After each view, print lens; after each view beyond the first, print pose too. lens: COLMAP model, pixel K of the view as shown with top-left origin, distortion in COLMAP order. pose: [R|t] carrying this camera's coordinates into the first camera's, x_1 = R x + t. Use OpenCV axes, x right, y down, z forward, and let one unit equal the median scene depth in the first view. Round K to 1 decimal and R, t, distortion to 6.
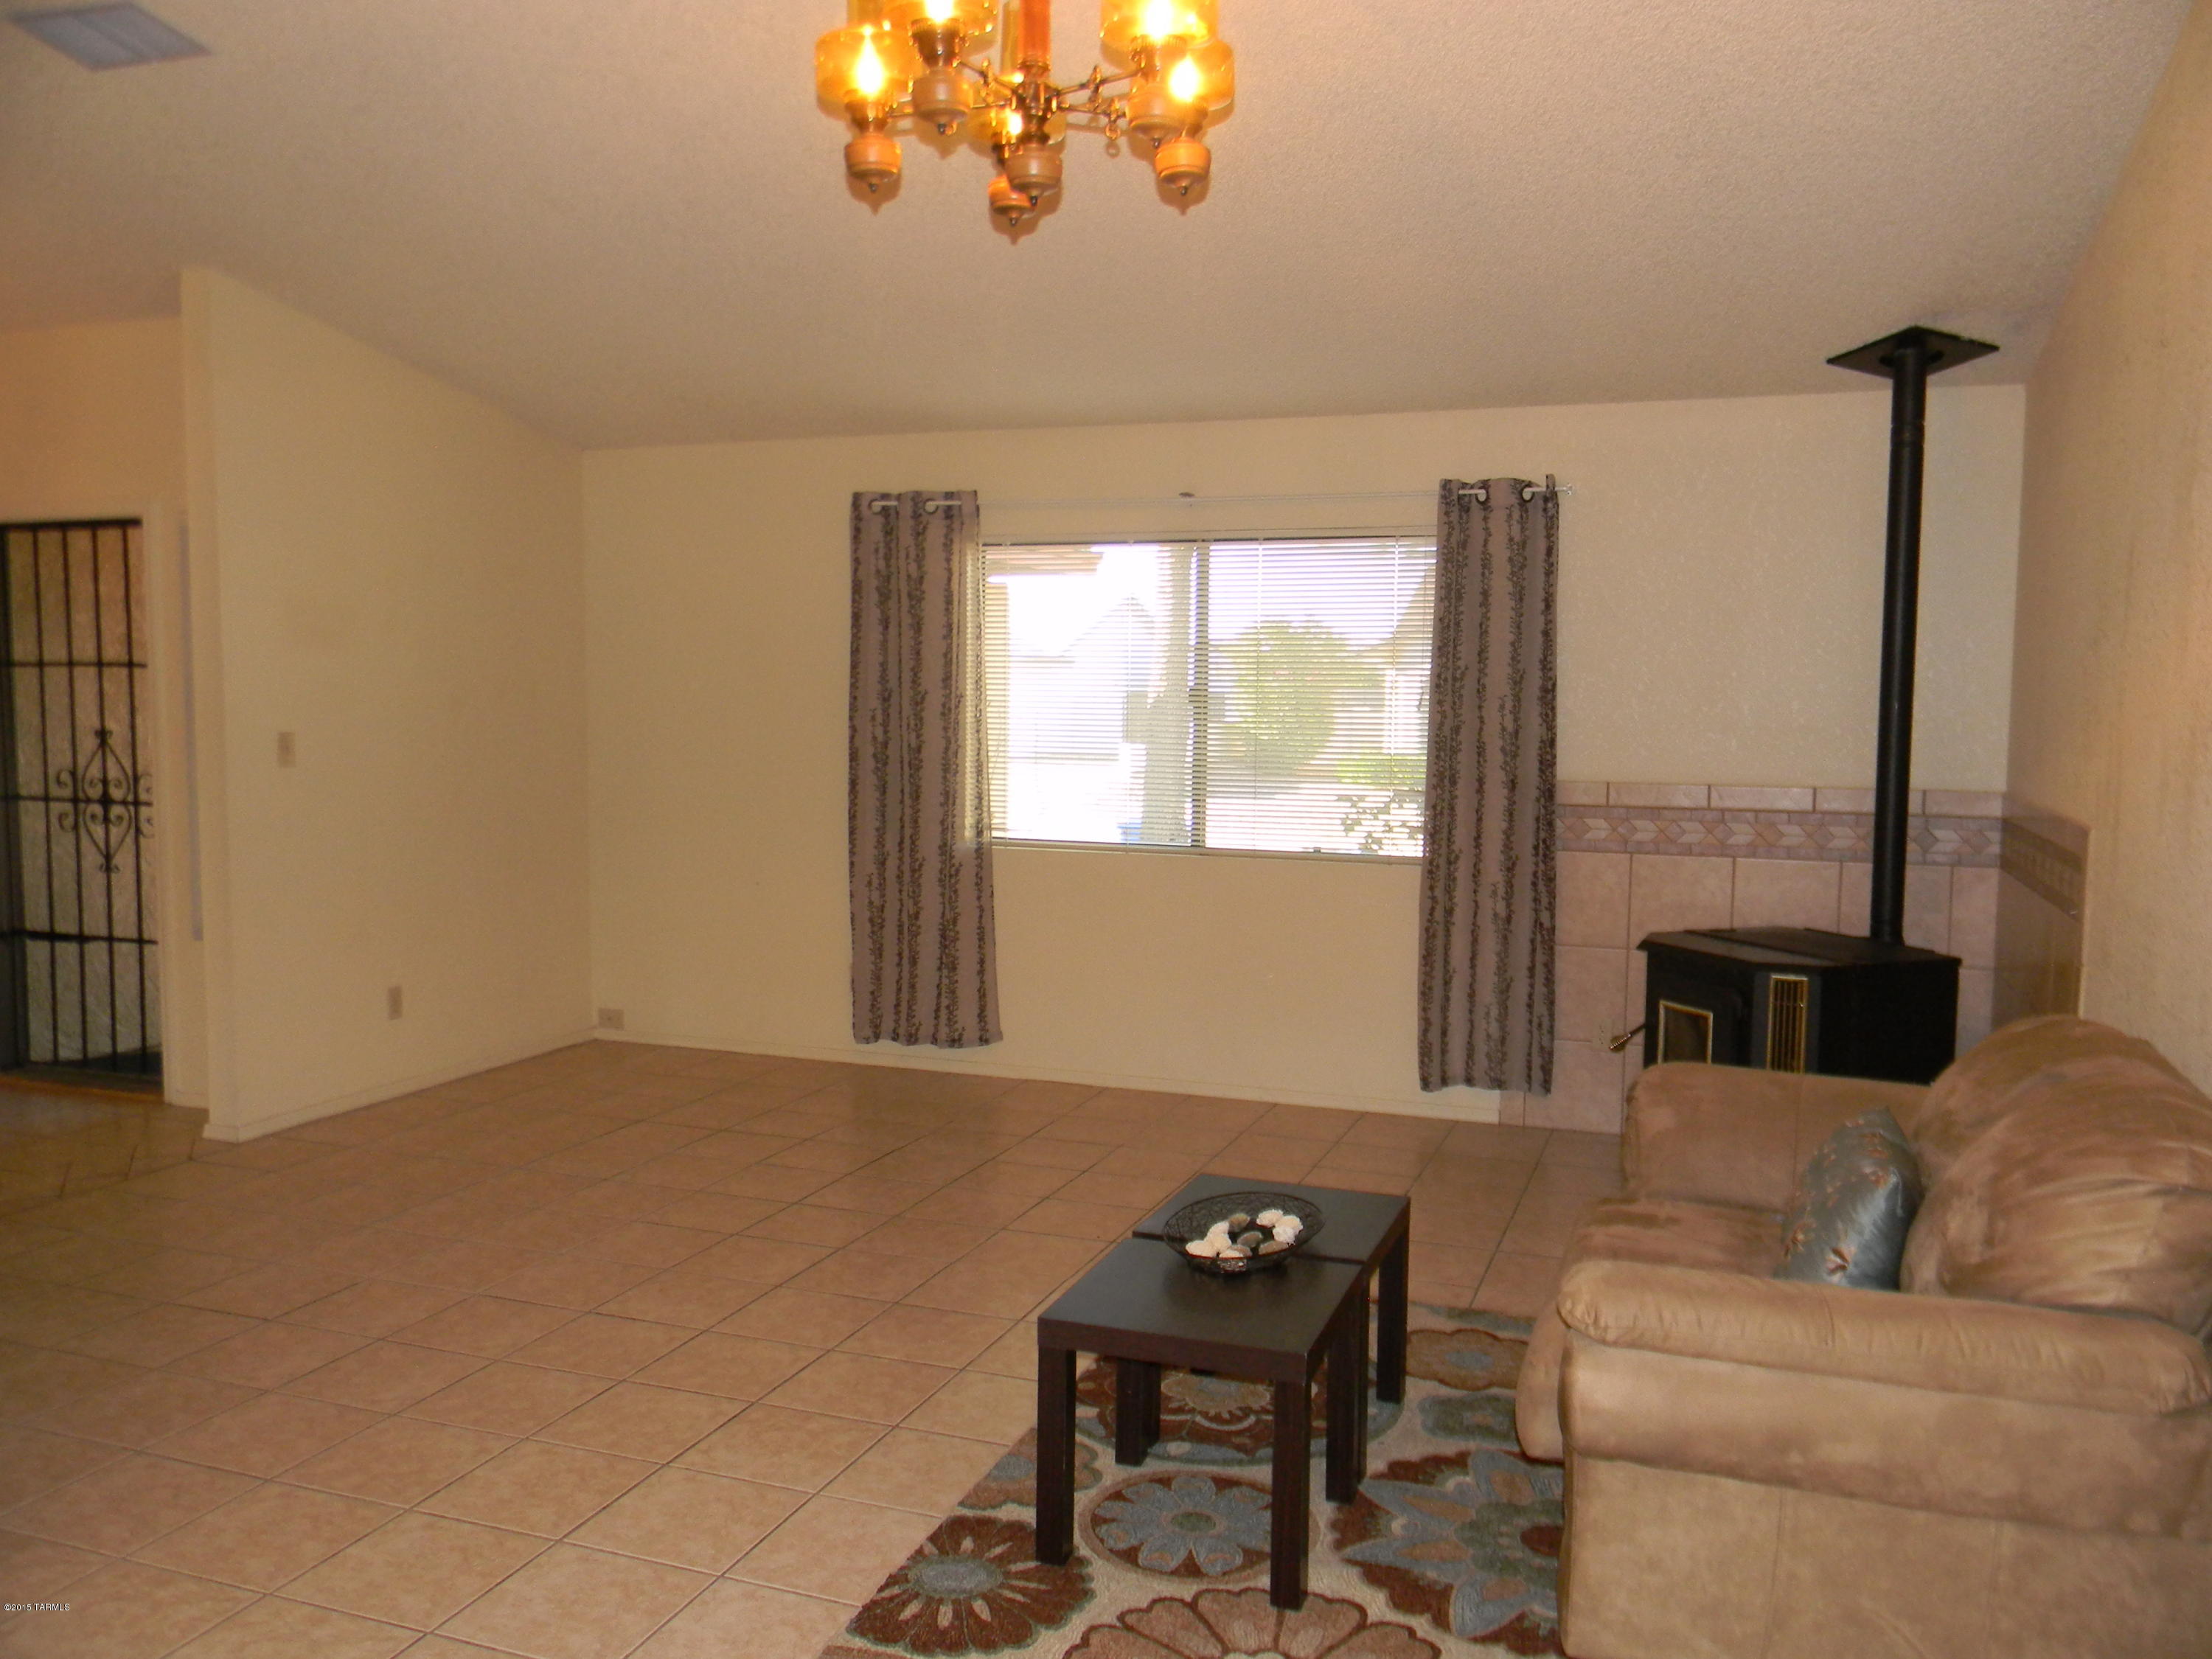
lens RADIAL K [[1769.9, 0, 1086.0], [0, 1769.9, 836.2], [0, 0, 1]] dist [0.006521, -0.034178]
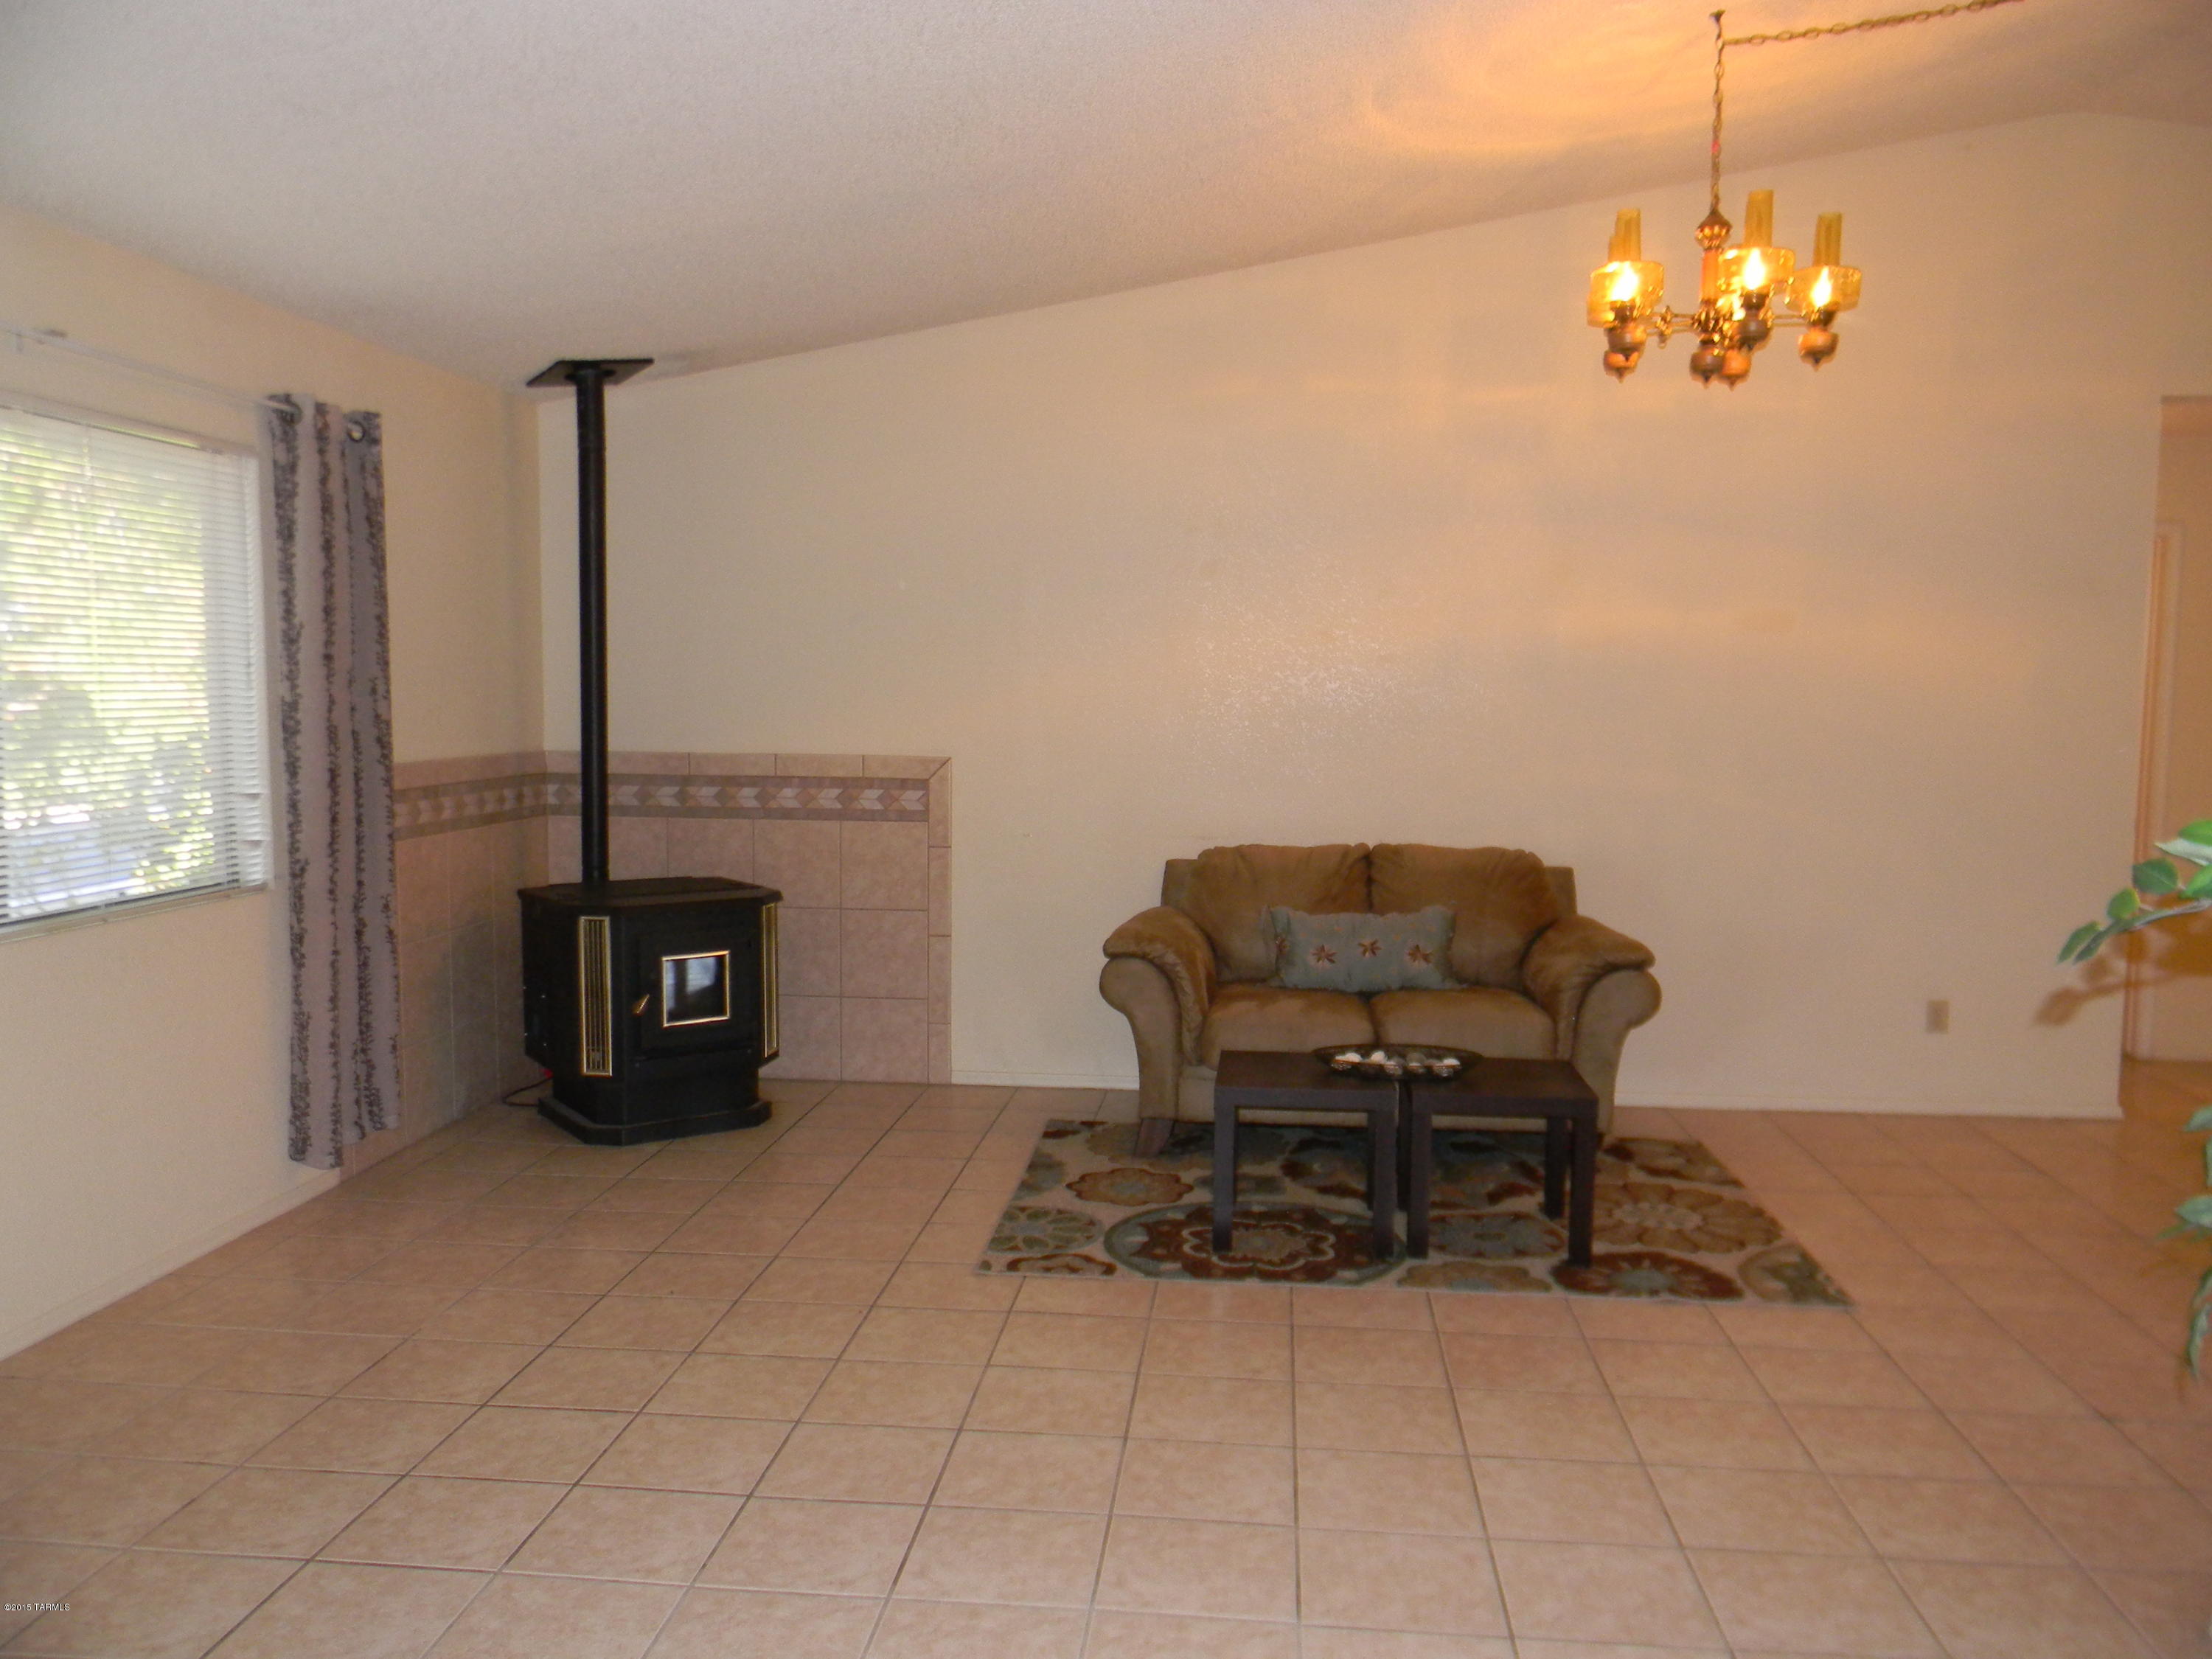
lens RADIAL K [[1769.9, 0, 1094.5], [0, 1769.9, 831.9], [0, 0, 1]] dist [0.006521, -0.034178]
pose [[-0.257528, -0.086027, 0.962434, -0.654220], [0.067600, 0.991985, 0.106757, -0.066548], [-0.963903, 0.092554, -0.249648, 0.867941]]
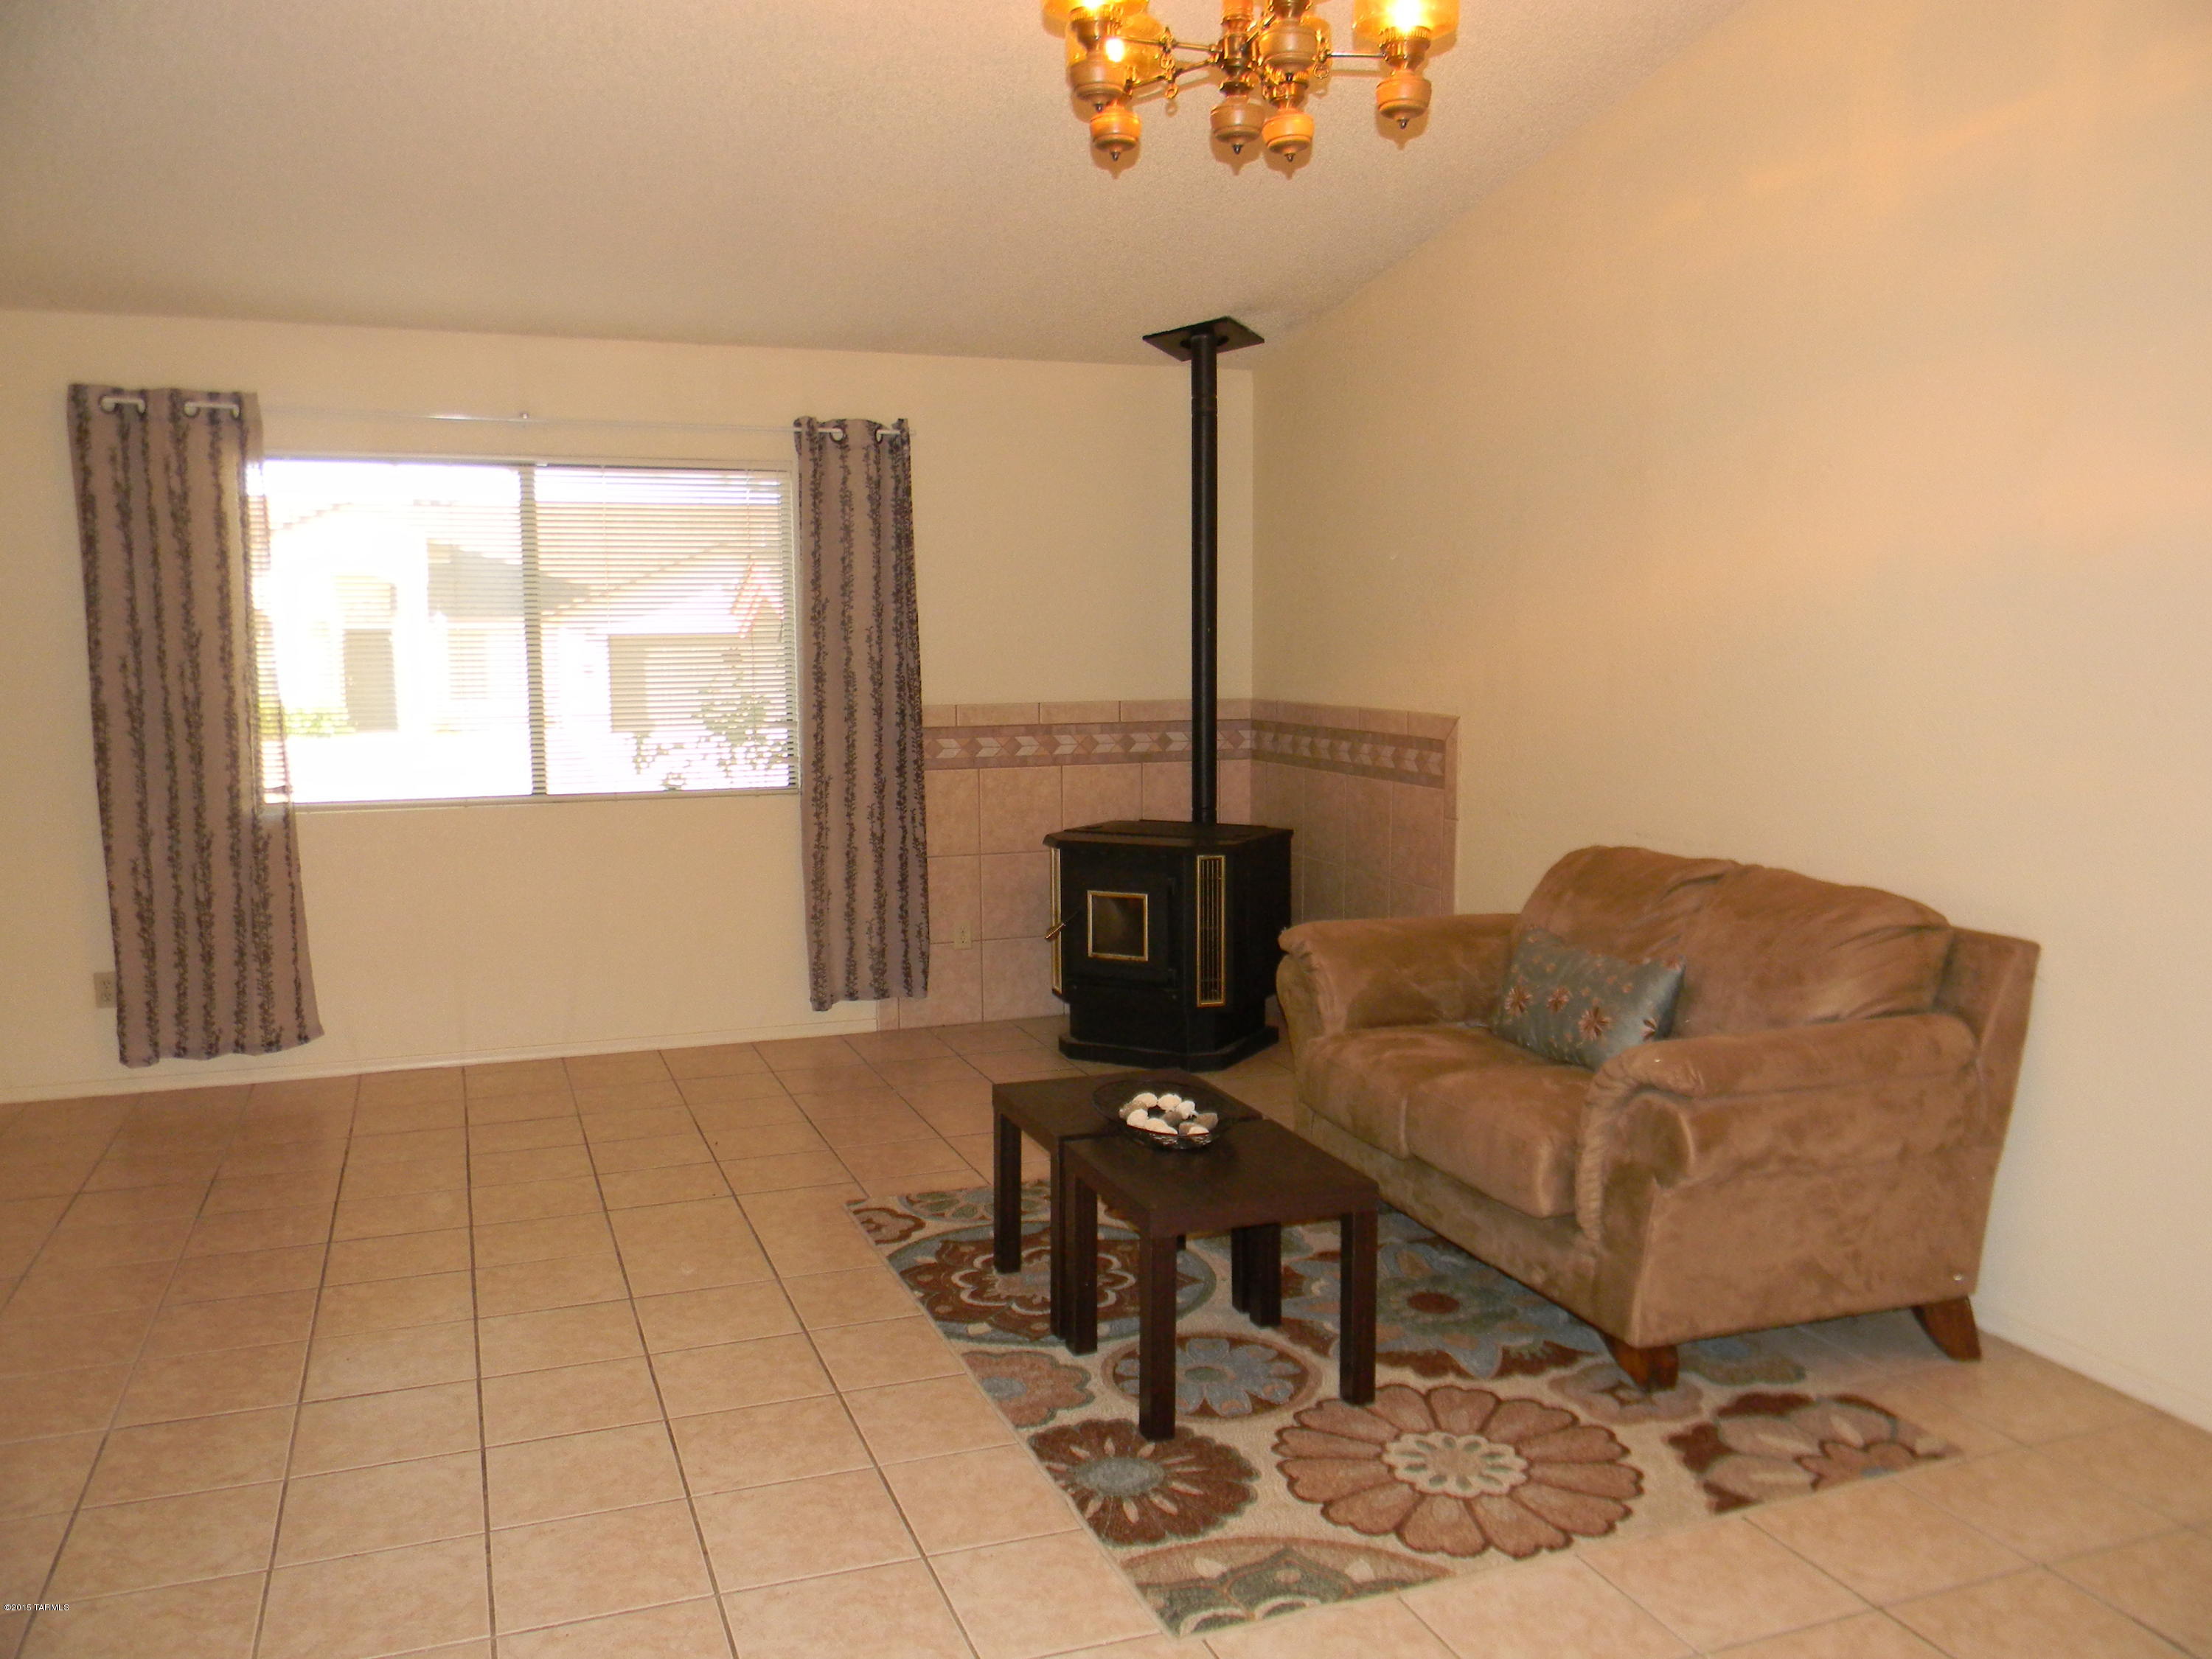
lens RADIAL K [[1769.9, 0, 1093.5], [0, 1769.9, 848.9], [0, 0, 1]] dist [0.006521, -0.034178]
pose [[0.758676, -0.093591, 0.644710, -0.354339], [0.066469, 0.995583, 0.066307, -0.008881], [-0.648068, -0.007452, 0.761546, 0.108477]]
